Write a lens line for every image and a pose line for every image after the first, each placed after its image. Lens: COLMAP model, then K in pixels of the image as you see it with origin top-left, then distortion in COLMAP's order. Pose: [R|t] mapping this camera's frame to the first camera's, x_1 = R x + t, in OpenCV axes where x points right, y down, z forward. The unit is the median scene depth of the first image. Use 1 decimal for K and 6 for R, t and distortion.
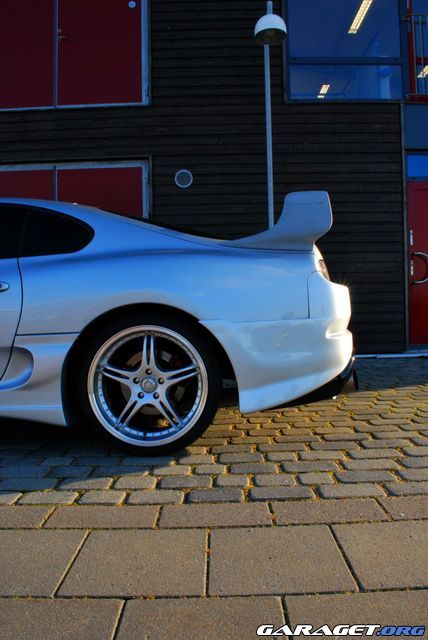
lens RADIAL K [[498.6, 0, 215.3], [0, 498.6, 318.8], [0, 0, 1]] dist [-0.078688, 0.003076]
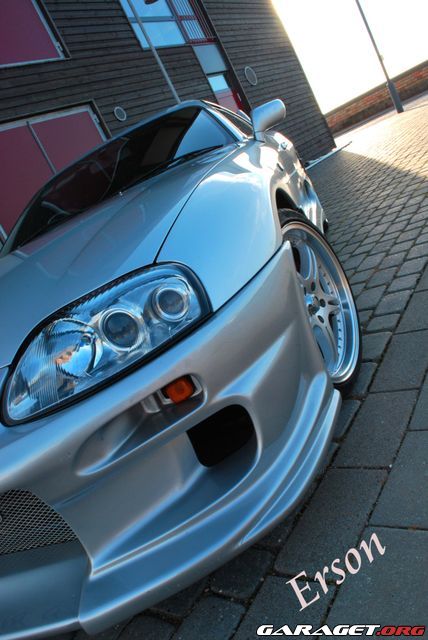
lens RADIAL K [[498.6, 0, 209.1], [0, 498.6, 322.3], [0, 0, 1]] dist [-0.078688, 0.003076]
pose [[0.523202, -0.448897, 0.724397, -1.074074], [0.443444, 0.869286, 0.218402, 0.000379], [-0.727748, 0.206961, 0.653872, 0.147313]]
